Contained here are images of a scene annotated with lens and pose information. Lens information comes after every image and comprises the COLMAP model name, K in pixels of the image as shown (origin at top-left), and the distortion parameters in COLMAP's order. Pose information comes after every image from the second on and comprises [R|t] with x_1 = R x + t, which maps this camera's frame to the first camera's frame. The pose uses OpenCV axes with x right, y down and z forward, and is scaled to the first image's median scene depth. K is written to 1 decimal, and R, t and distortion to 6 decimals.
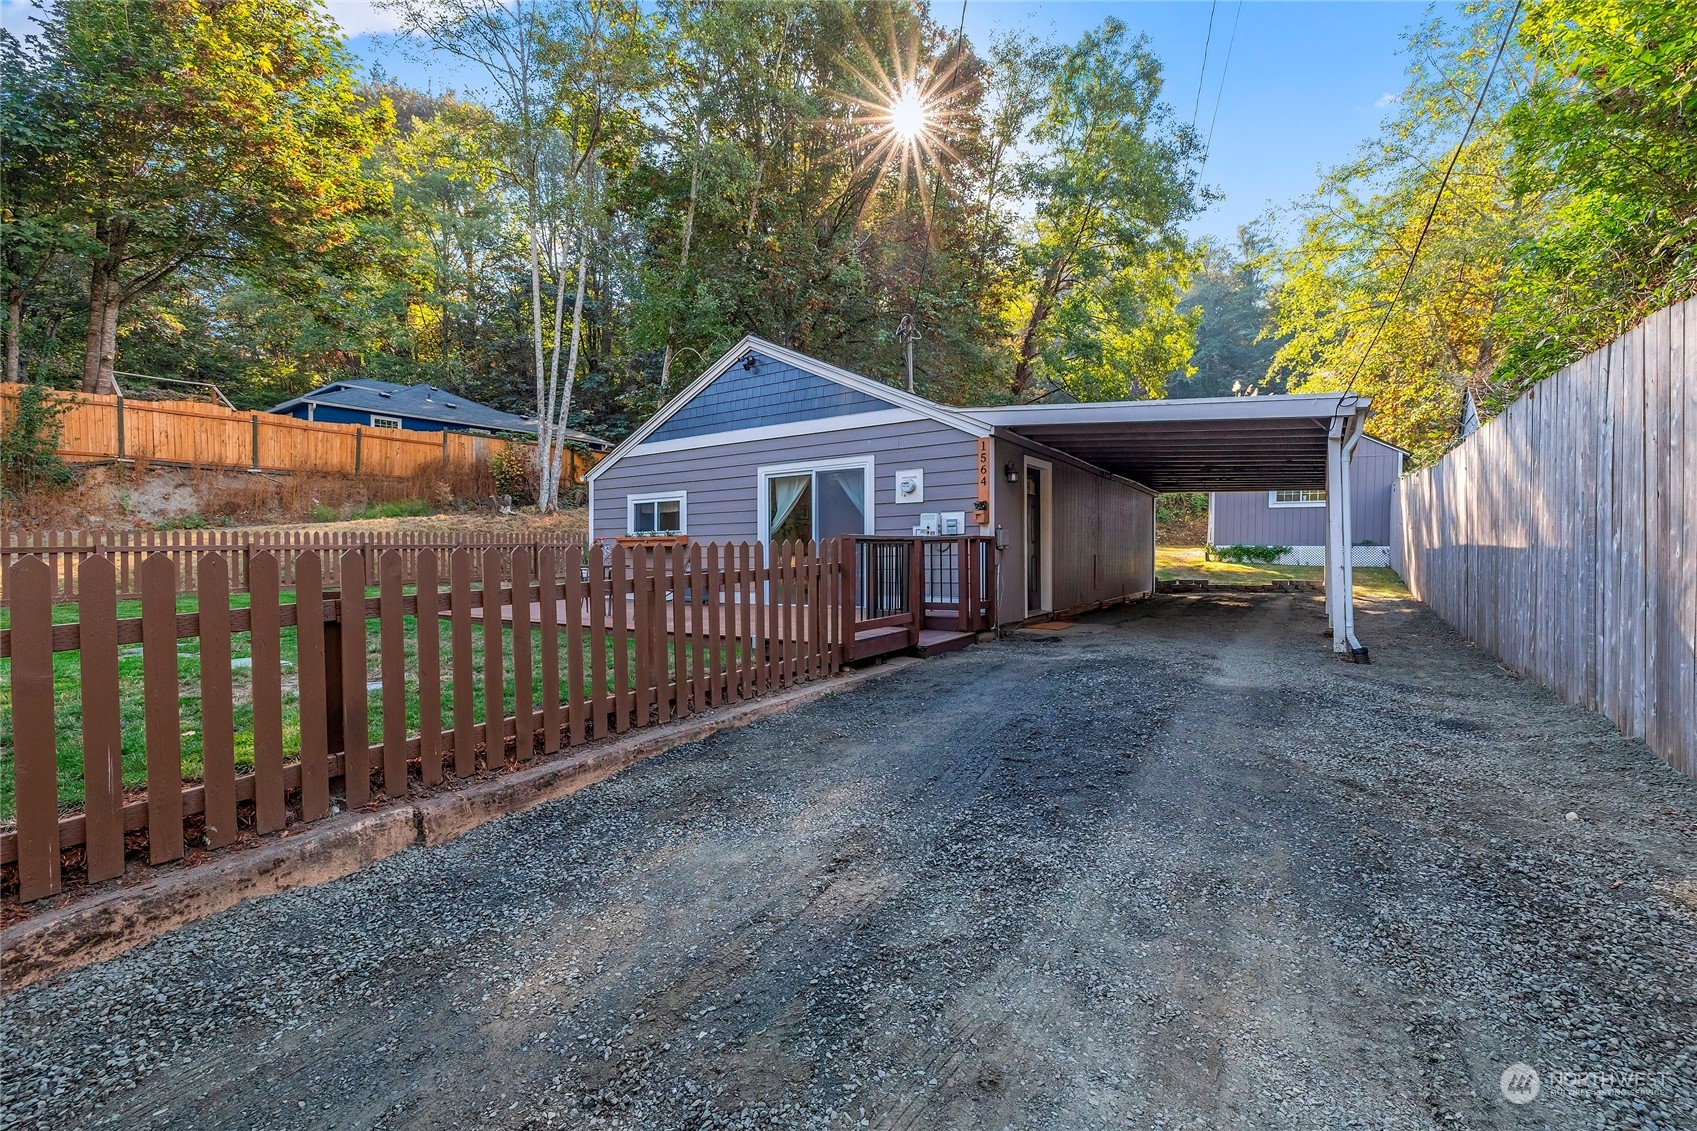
lens RADIAL K [[731.7, 0, 855.7], [0, 731.7, 565.3], [0, 0, 1]] dist [0.001786, -0.000237]
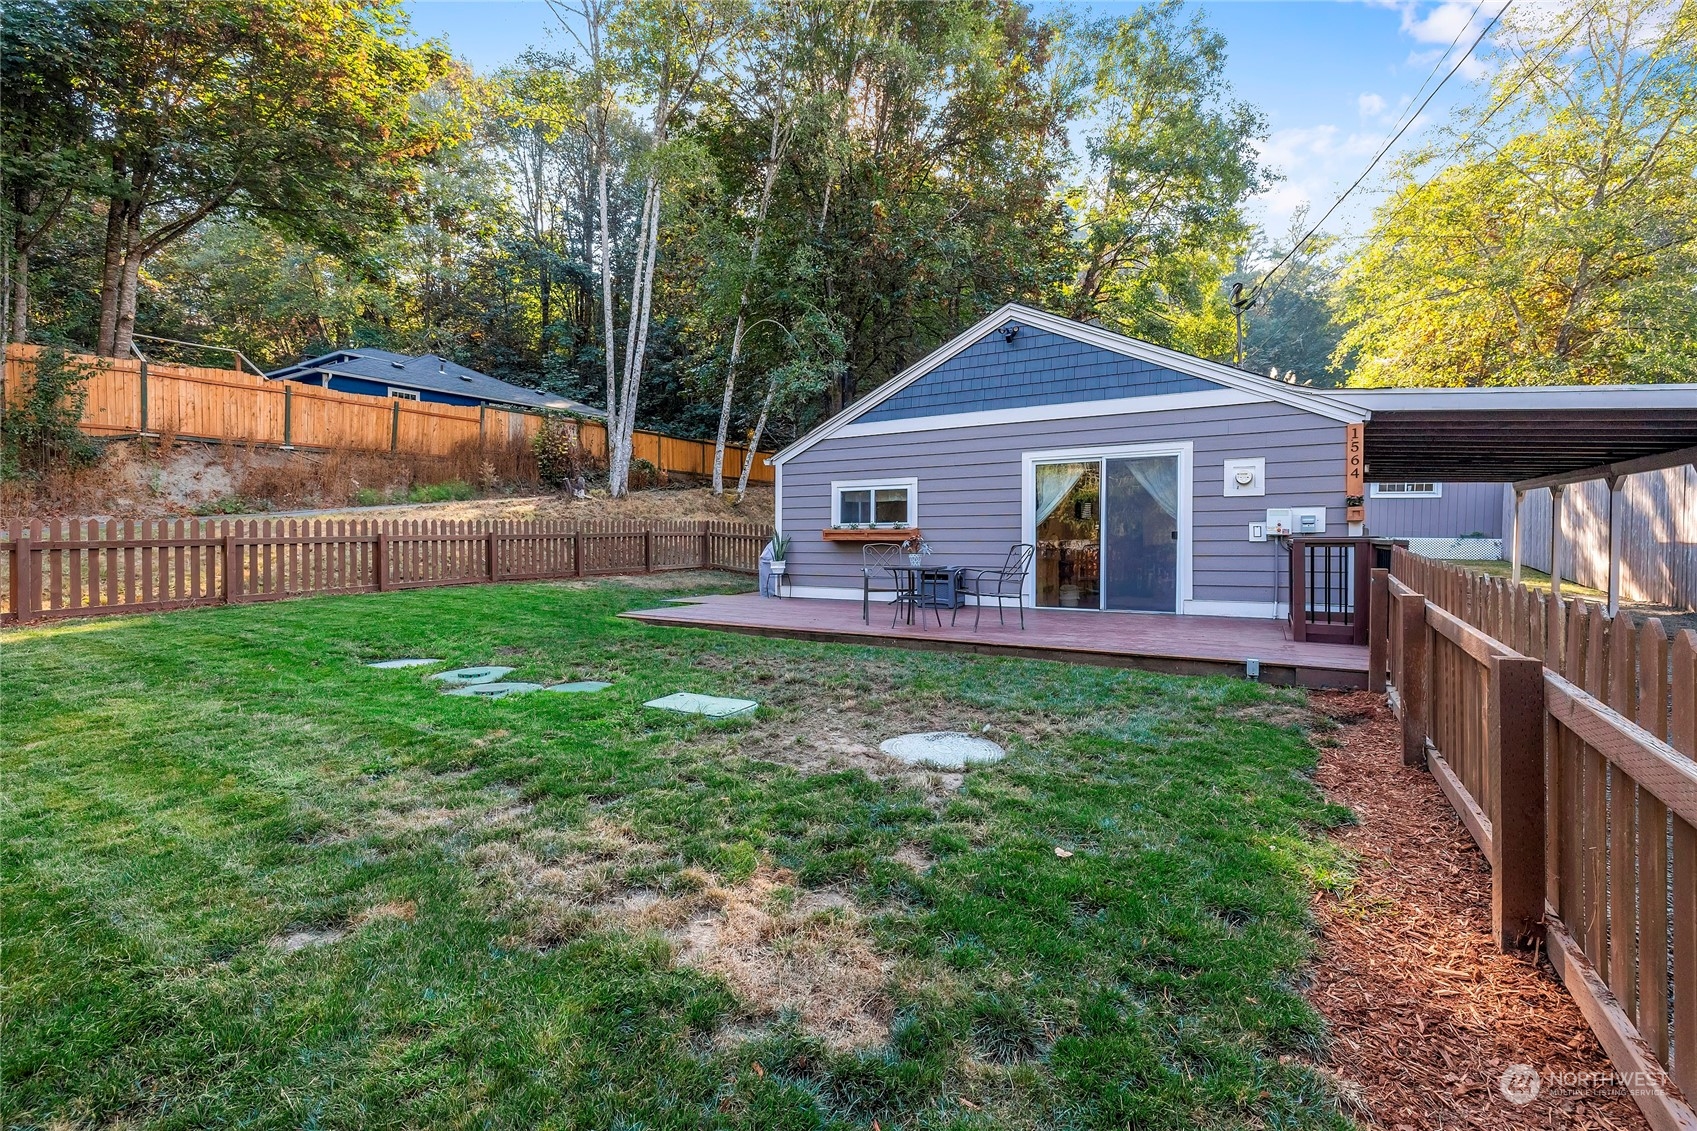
lens RADIAL K [[744.1, 0, 844.5], [0, 744.1, 552.2], [0, 0, 1]] dist [-0.002085, 0.000028]
pose [[0.998128, 0.002426, 0.061107, -0.215961], [-0.002762, 0.999982, 0.005415, -0.009567], [-0.061093, -0.005574, 0.998117, 0.060457]]
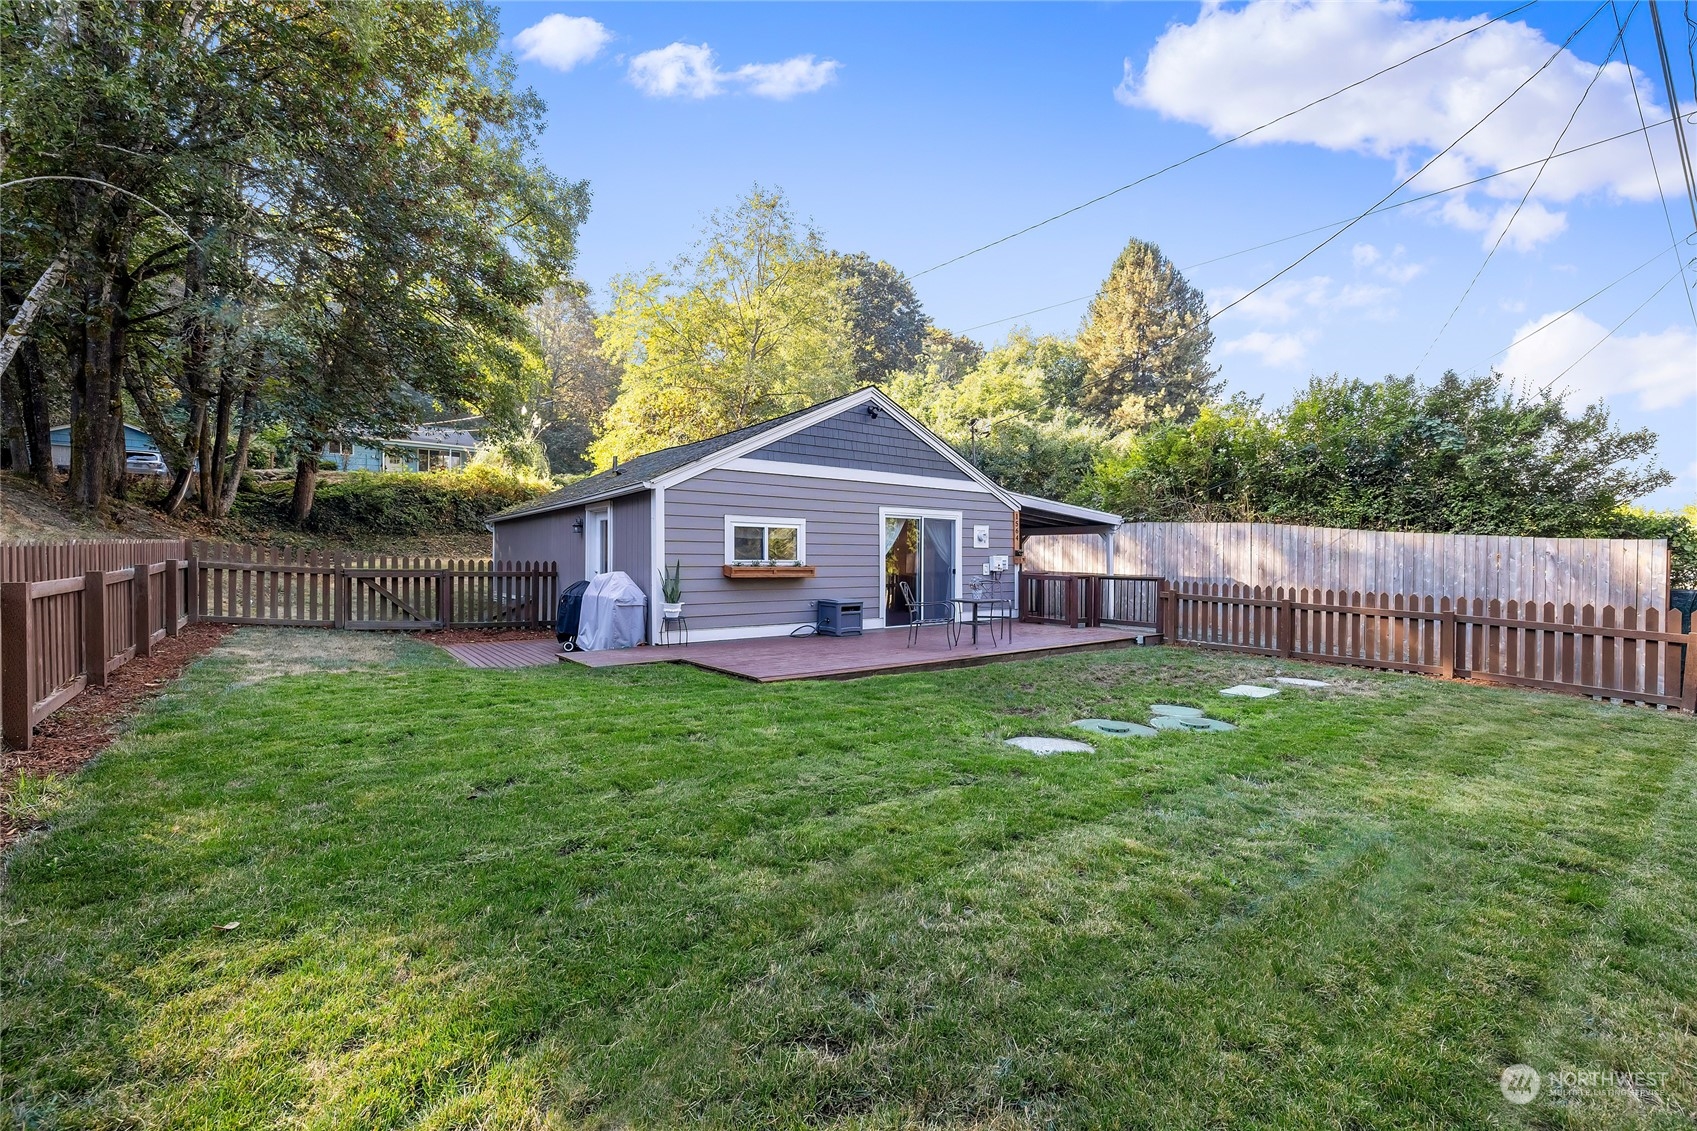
lens RADIAL K [[719.7, 0, 831.3], [0, 719.7, 551.5], [0, 0, 1]] dist [0.000730, -0.000332]
pose [[0.316014, 0.021823, 0.948503, -0.646600], [0.008554, 0.999629, -0.025849, -0.019927], [-0.948716, 0.016282, 0.315710, 0.385492]]
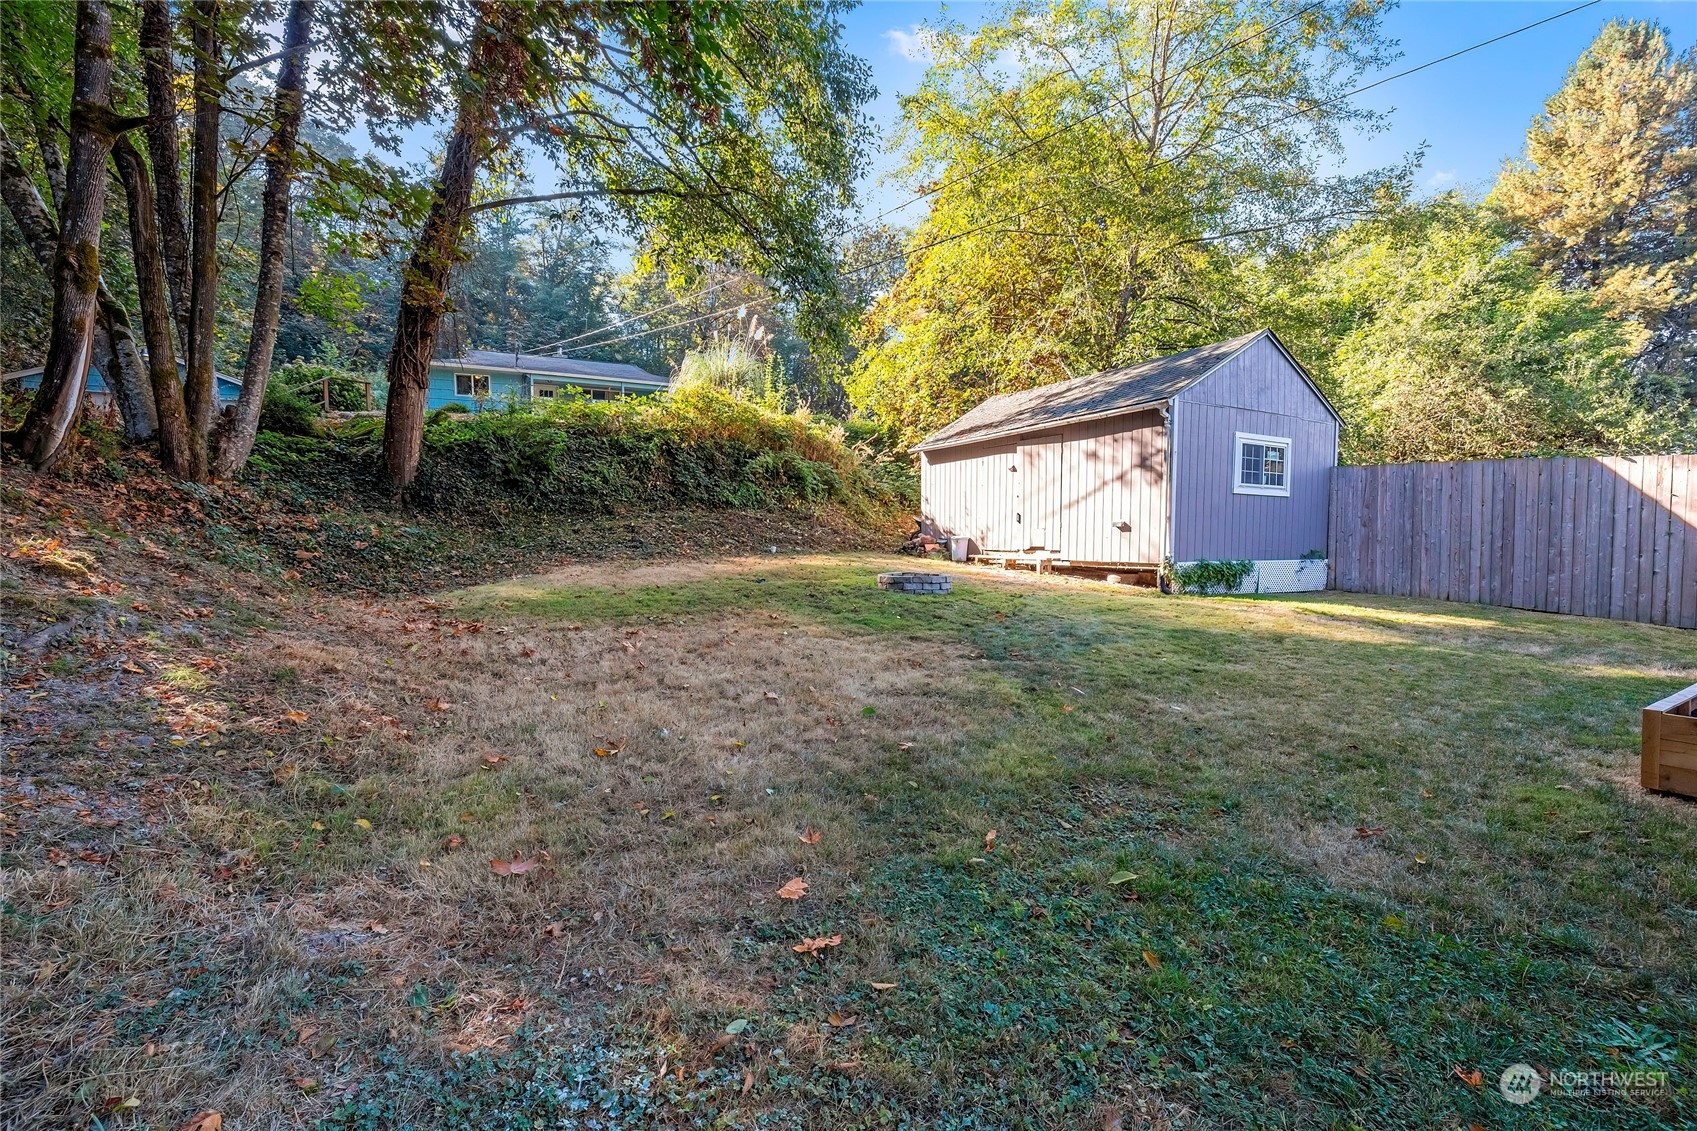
lens RADIAL K [[728.8, 0, 840.9], [0, 728.8, 550.9], [0, 0, 1]] dist [-0.002122, -0.000069]
pose [[0.443729, -0.018972, 0.895960, -0.037776], [0.027368, 0.999596, 0.007612, -0.062162], [-0.895743, 0.021143, 0.444069, 1.180497]]
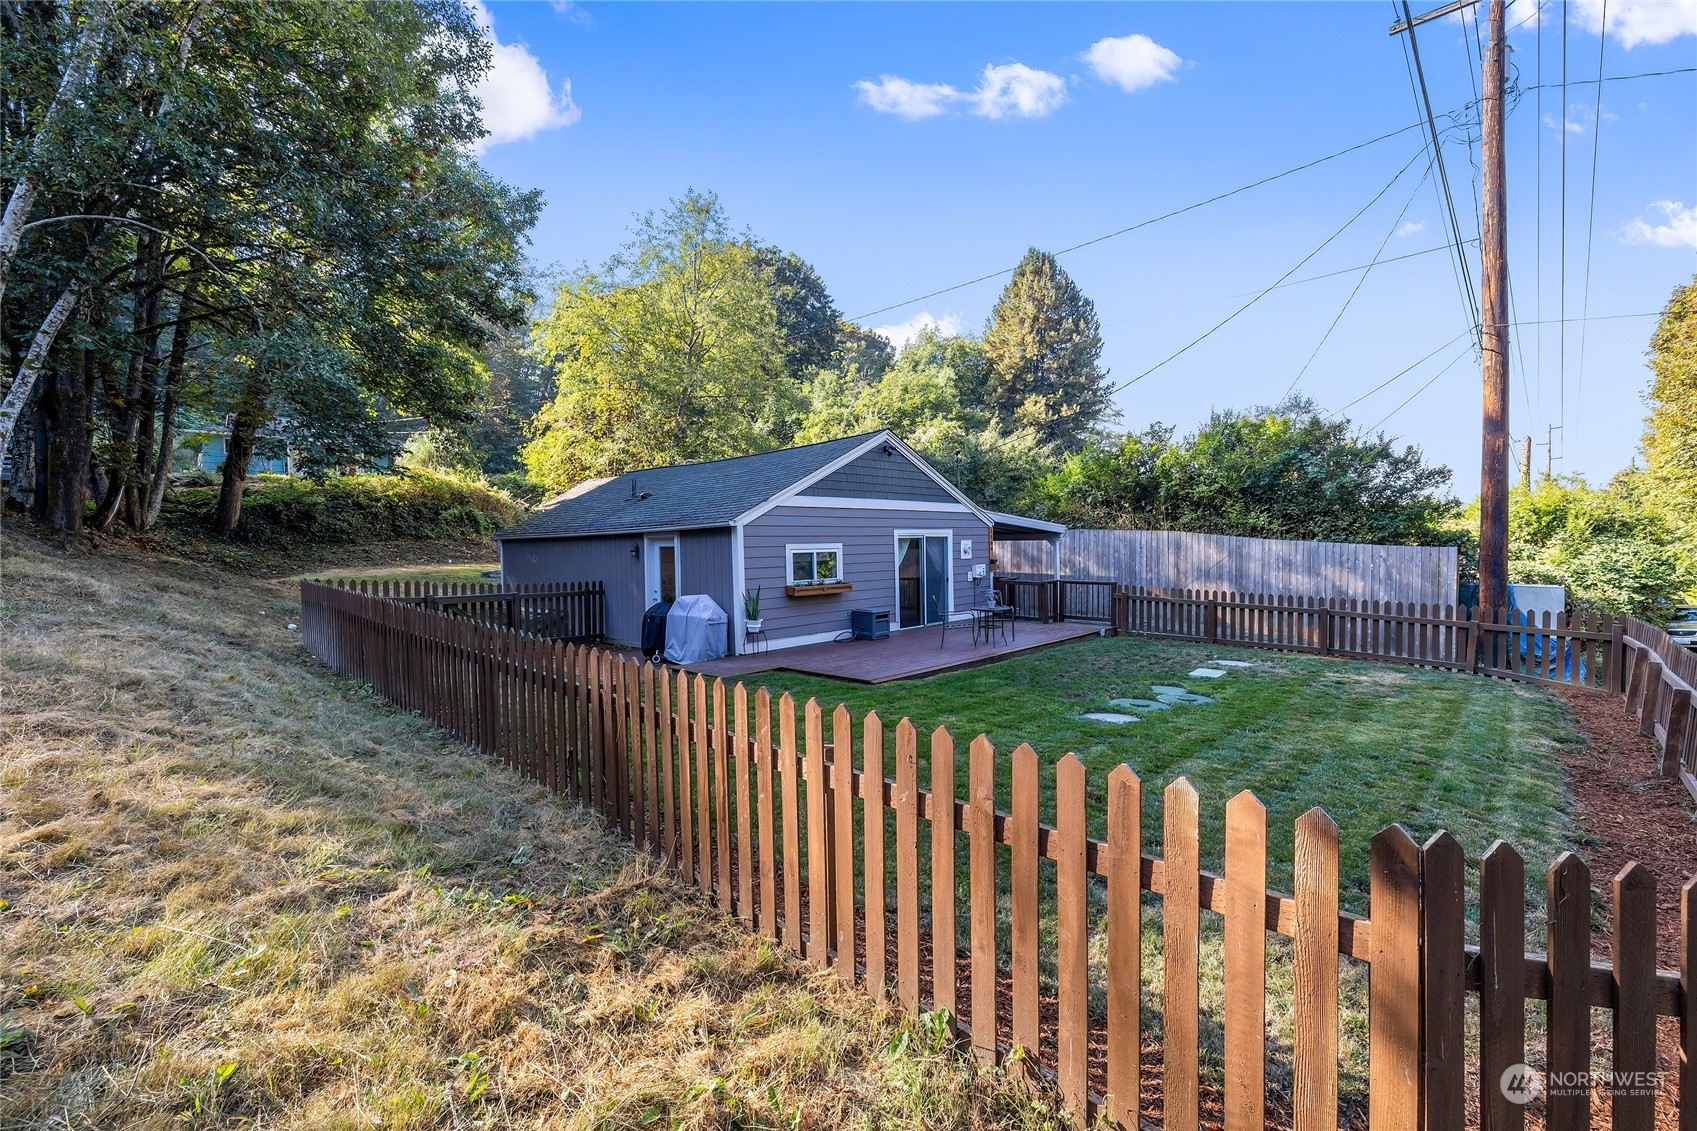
lens RADIAL K [[718.1, 0, 840.7], [0, 718.1, 557.5], [0, 0, 1]] dist [0.001615, 0.000309]
pose [[0.168195, -0.011642, 0.985685, -0.782198], [0.031692, 0.999477, 0.006397, -0.050471], [-0.985244, 0.030162, 0.168476, 0.467667]]
